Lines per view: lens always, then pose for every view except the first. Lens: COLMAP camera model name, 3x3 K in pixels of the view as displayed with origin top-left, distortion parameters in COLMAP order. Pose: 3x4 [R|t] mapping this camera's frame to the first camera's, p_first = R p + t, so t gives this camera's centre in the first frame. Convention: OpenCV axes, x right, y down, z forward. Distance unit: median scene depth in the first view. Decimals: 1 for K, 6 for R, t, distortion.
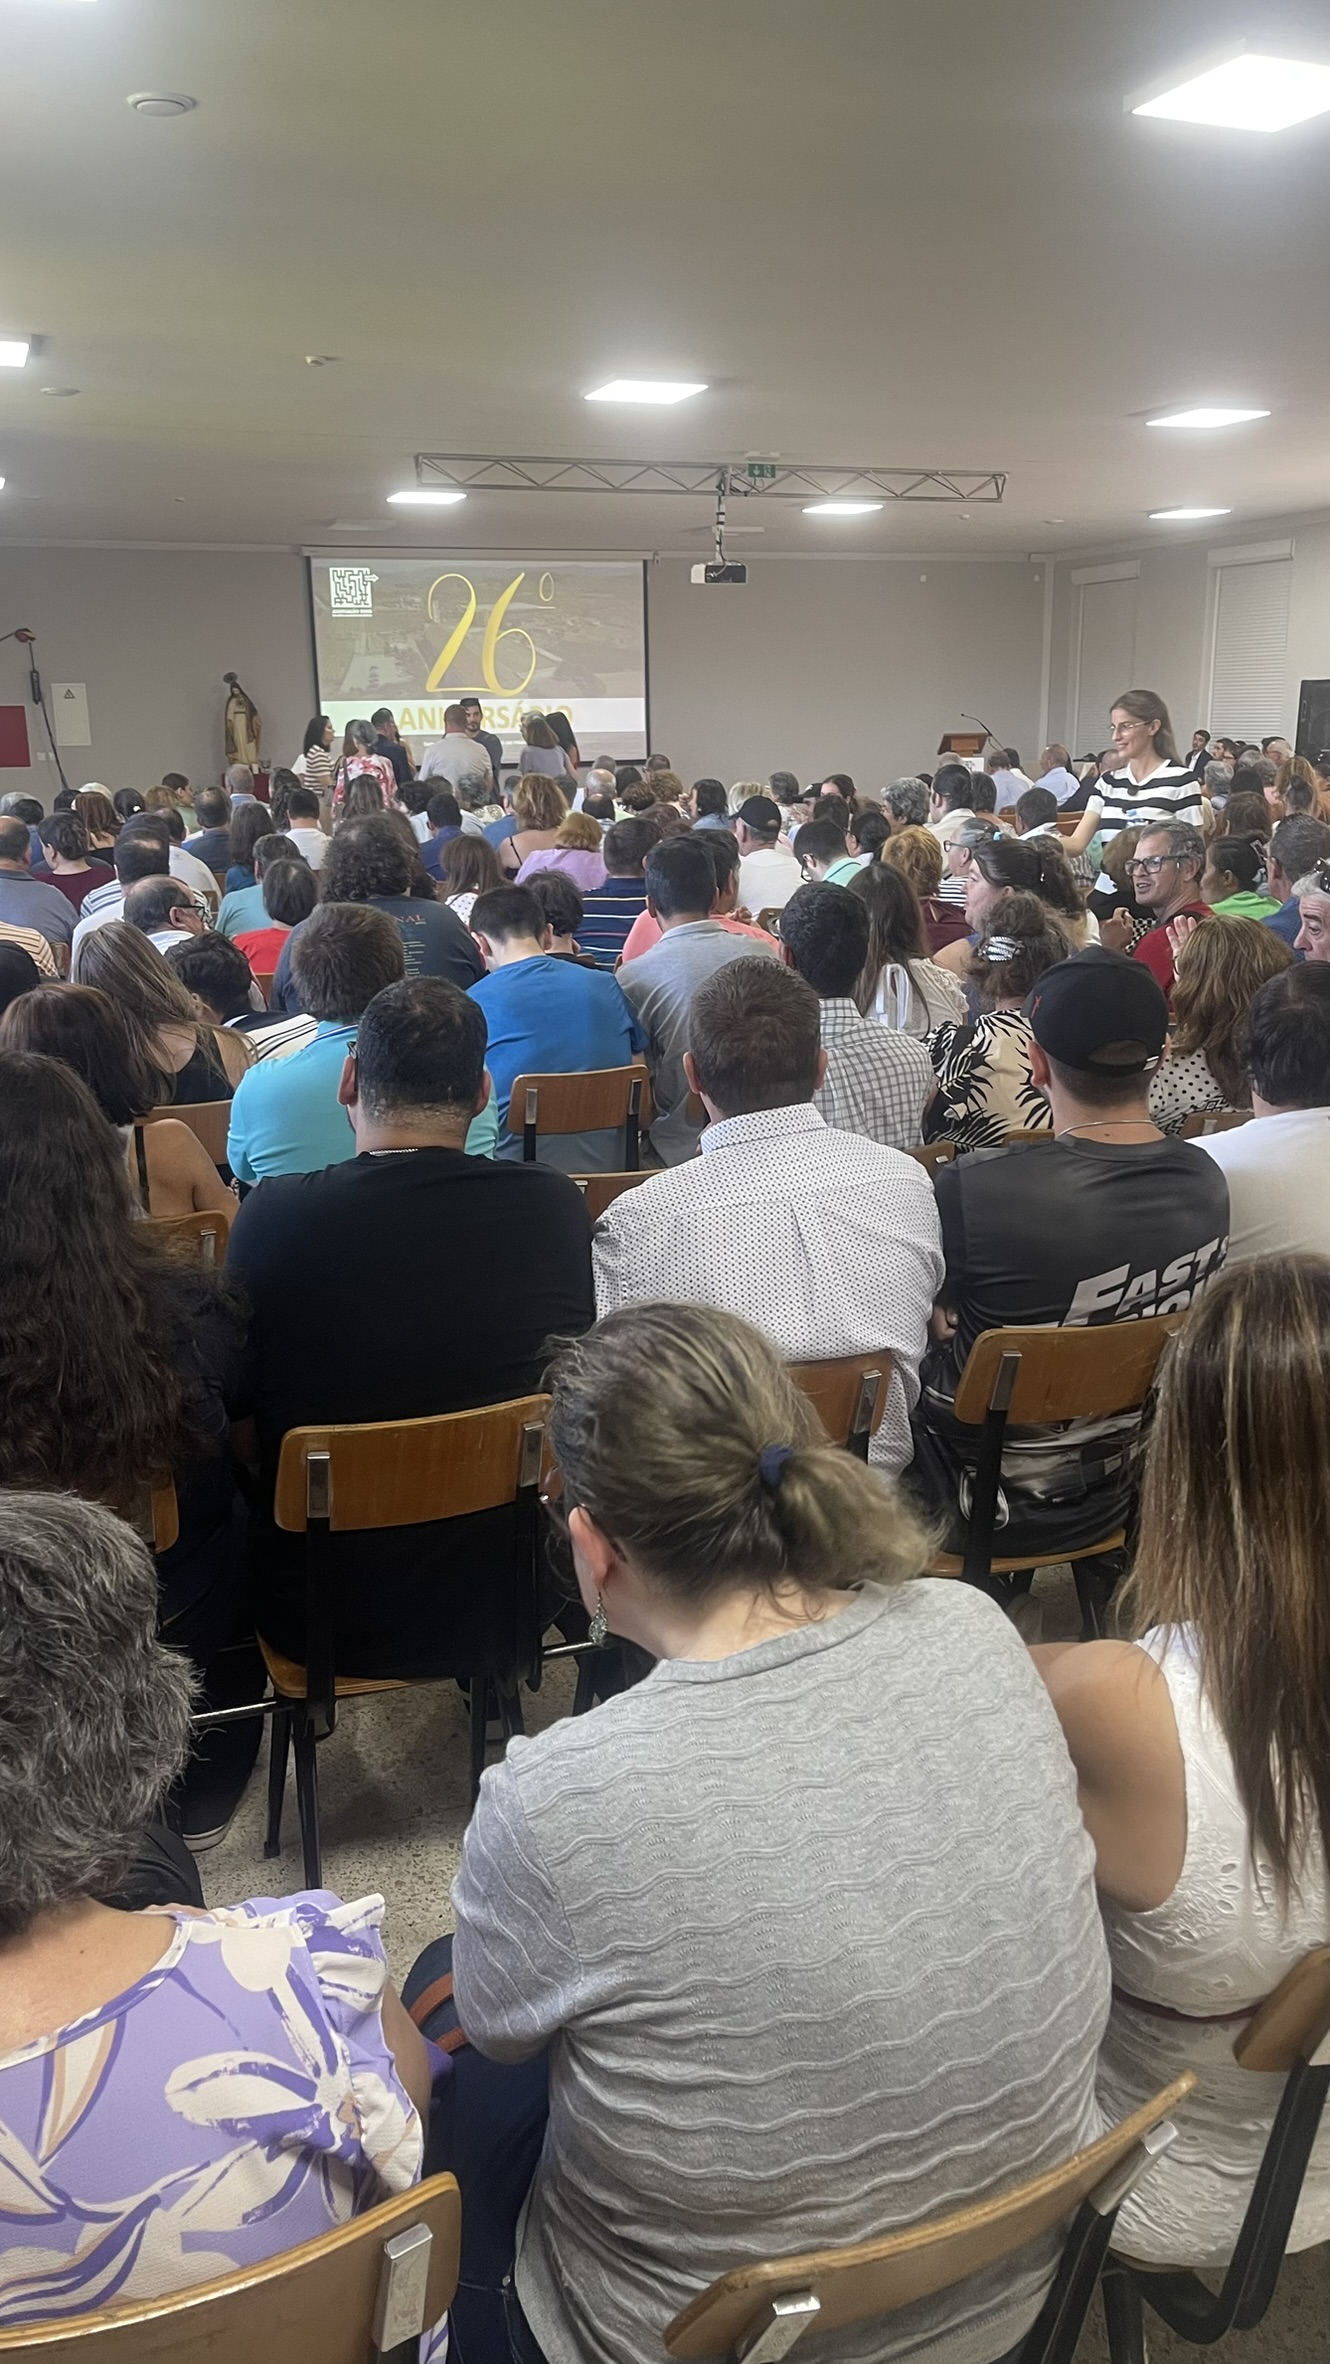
lens RADIAL K [[1800.1, 0, 631.2], [0, 1800.1, 1169.8], [0, 0, 1]] dist [0.022215, -0.001606]
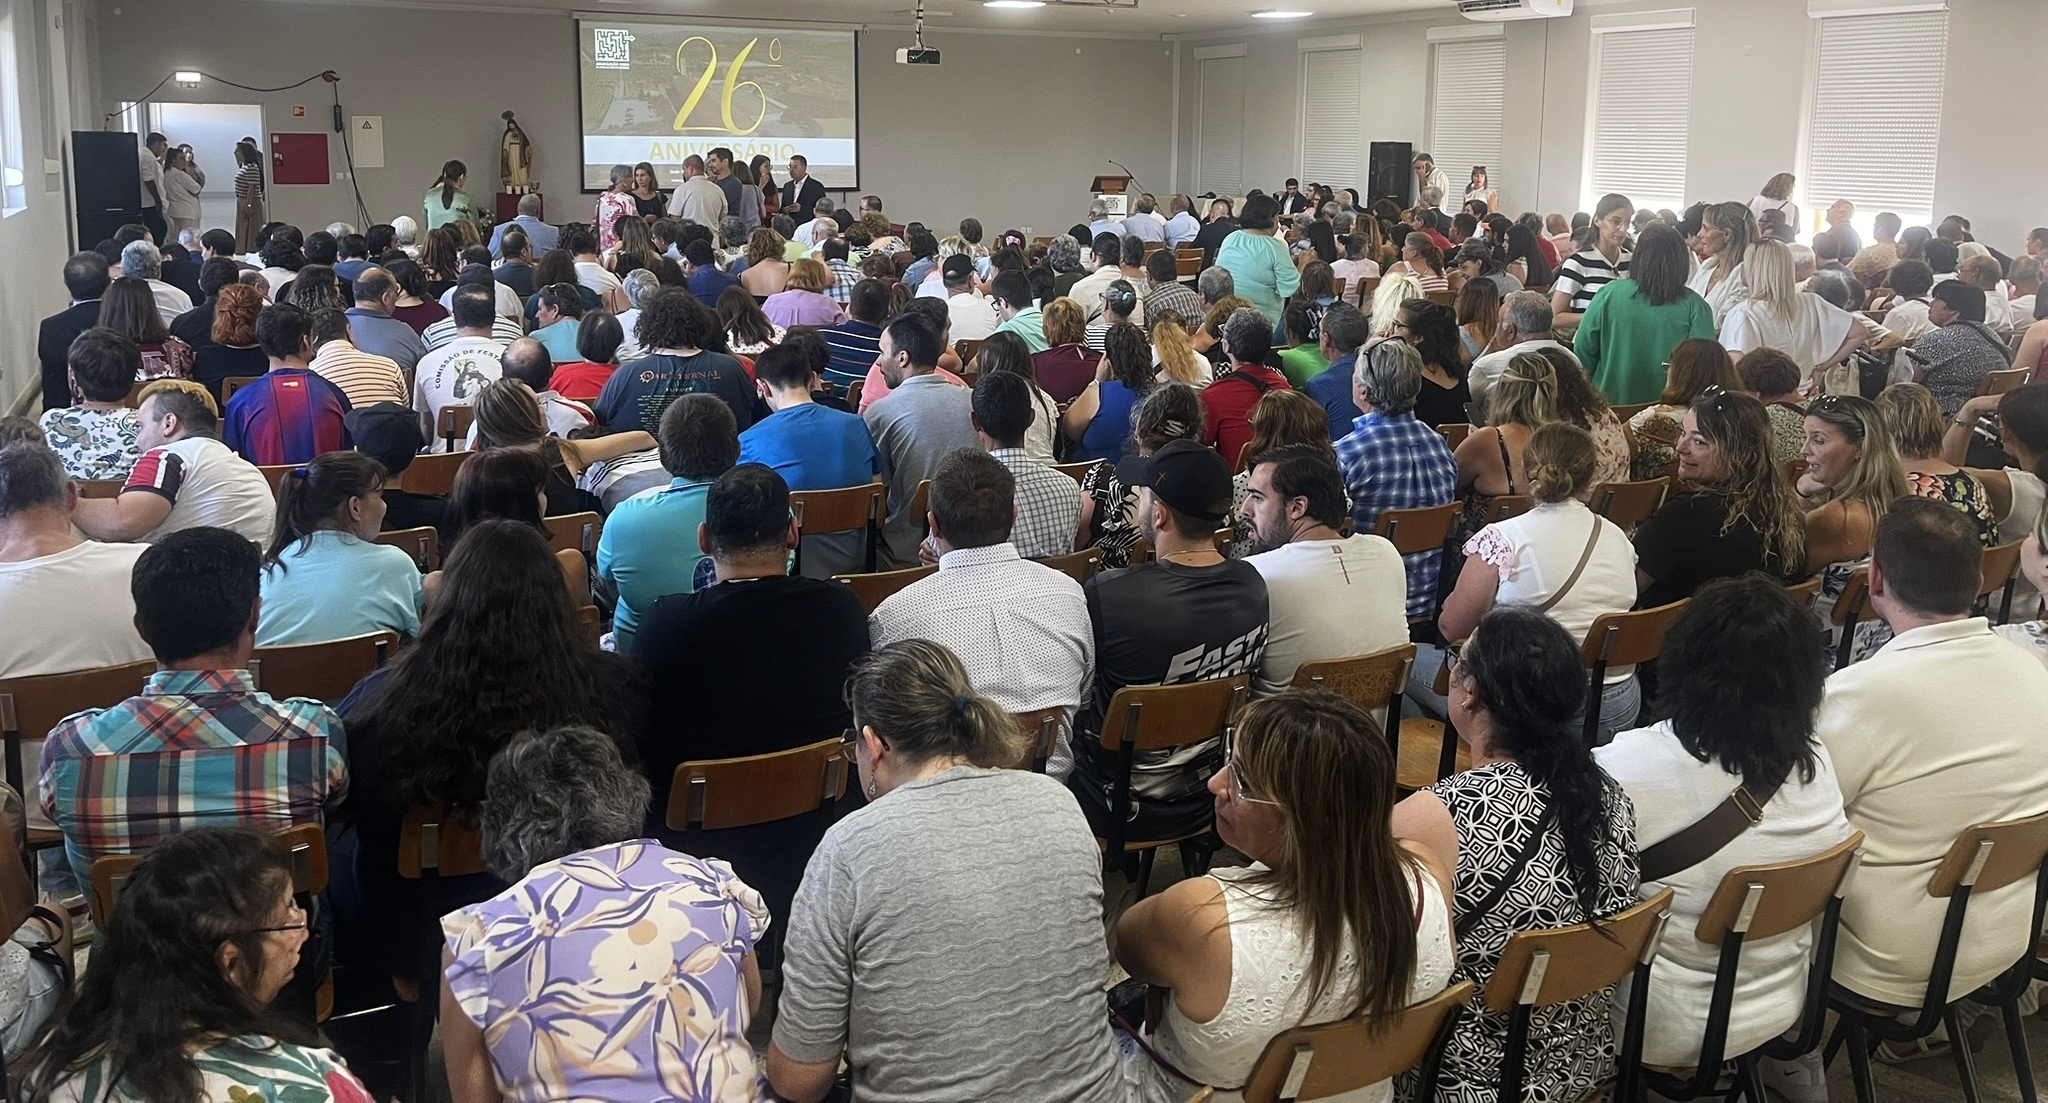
lens RADIAL K [[1555.1, 0, 998.3], [0, 1555.1, 341.4], [0, 0, 1]] dist [0.050967, -0.034018]
pose [[0.994256, 0.011576, 0.106404, -0.016611], [0.000395, 0.993730, -0.111802, -0.016846], [-0.107031, 0.111202, 0.988017, -0.108139]]
